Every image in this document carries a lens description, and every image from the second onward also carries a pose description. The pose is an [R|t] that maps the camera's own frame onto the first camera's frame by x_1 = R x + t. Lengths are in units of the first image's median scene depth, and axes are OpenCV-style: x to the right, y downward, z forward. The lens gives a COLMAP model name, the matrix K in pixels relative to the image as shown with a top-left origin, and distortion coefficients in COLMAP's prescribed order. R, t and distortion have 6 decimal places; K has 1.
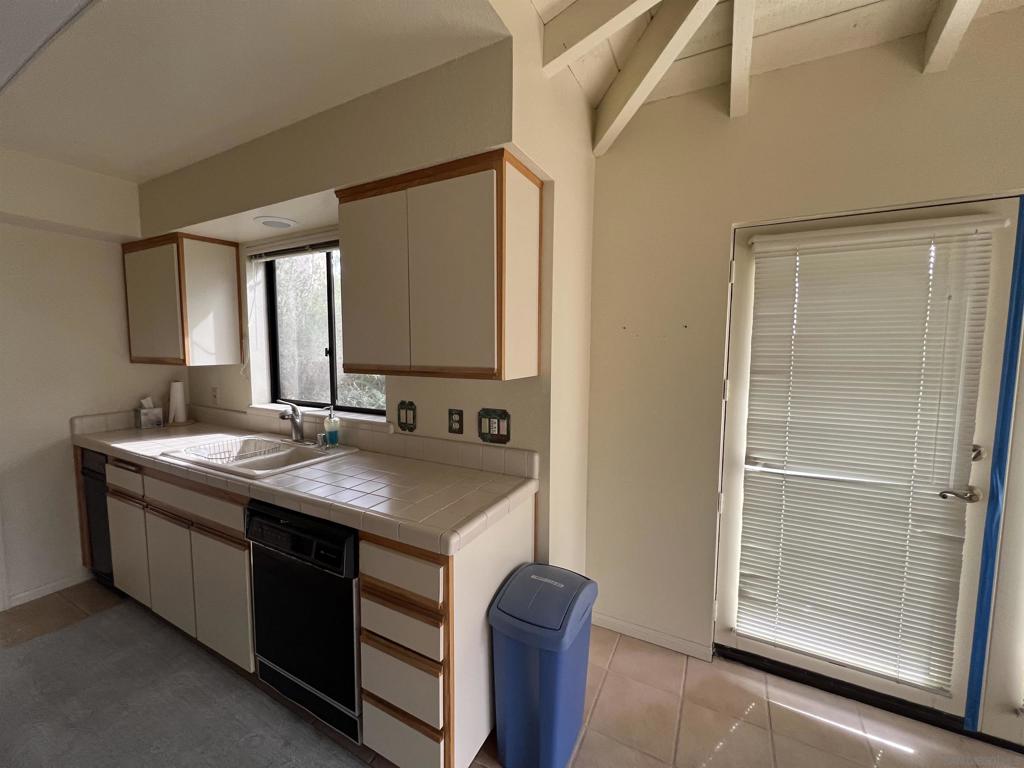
lens RADIAL K [[408.9, 0, 511.2], [0, 408.9, 380.5], [0, 0, 1]] dist [-0.001259, 0.000621]
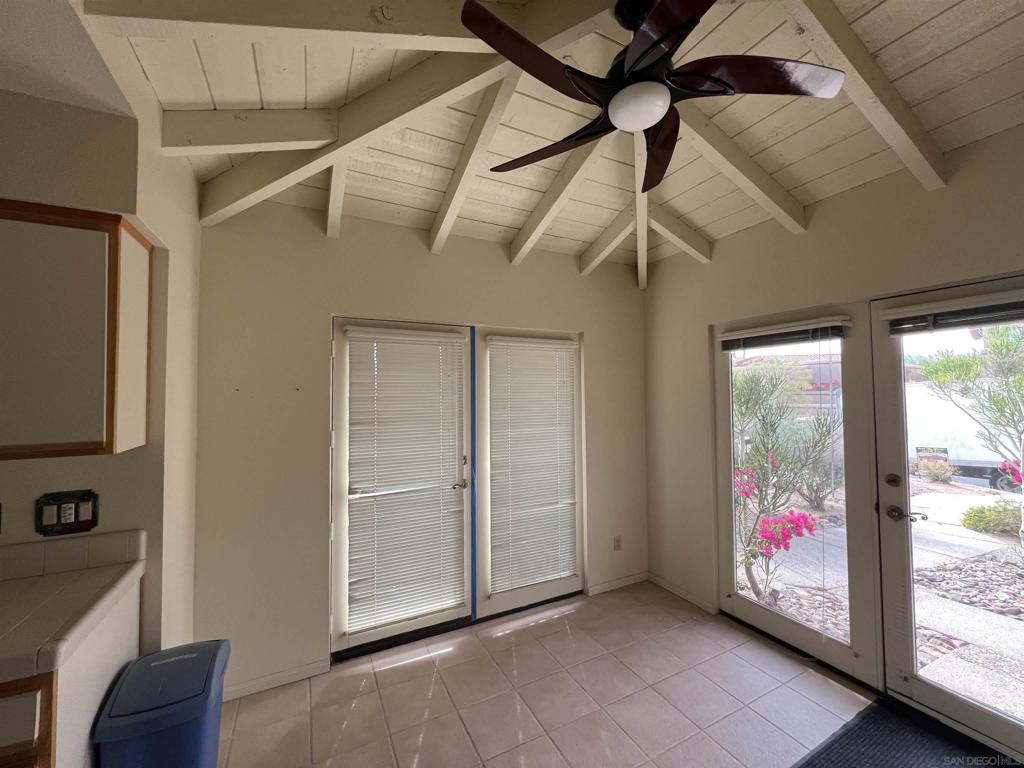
lens RADIAL K [[408.9, 0, 511.2], [0, 408.9, 380.5], [0, 0, 1]] dist [-0.001259, 0.000621]
pose [[0.574629, 0.016122, 0.818255, -0.214204], [0.078188, 0.994151, -0.074496, -0.021404], [-0.814670, 0.106785, 0.570008, -0.217921]]
